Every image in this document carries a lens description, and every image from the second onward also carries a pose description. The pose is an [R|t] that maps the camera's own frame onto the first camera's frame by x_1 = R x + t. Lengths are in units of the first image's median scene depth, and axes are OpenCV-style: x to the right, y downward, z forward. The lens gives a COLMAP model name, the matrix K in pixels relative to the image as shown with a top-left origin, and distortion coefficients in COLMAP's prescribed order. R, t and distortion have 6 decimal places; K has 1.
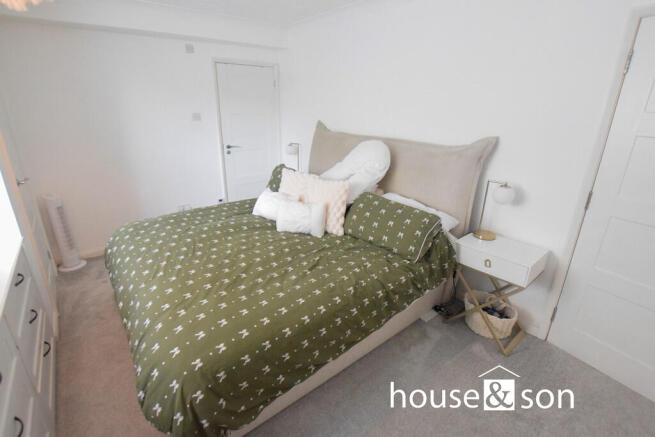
lens RADIAL K [[308.5, 0, 327.5], [0, 308.5, 217.5], [0, 0, 1]] dist [-0.034241, 0.002776]
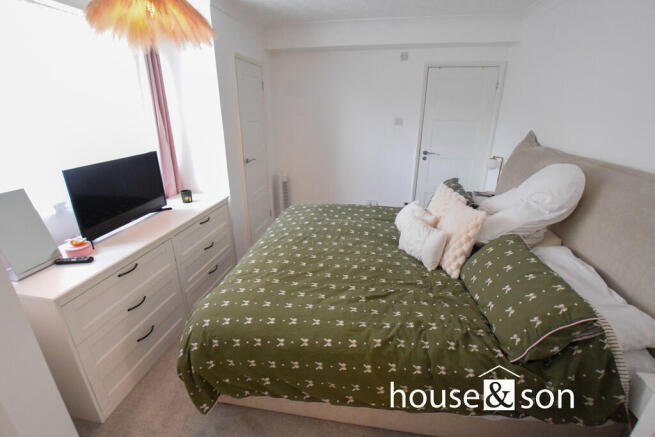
lens RADIAL K [[291.6, 0, 328.2], [0, 291.6, 217.8], [0, 0, 1]] dist [-0.025433, 0.000047]
pose [[0.663709, 0.251113, -0.704579, 0.310723], [-0.248949, 0.962420, 0.108500, -0.088802], [0.705347, 0.103392, 0.701282, 0.245799]]
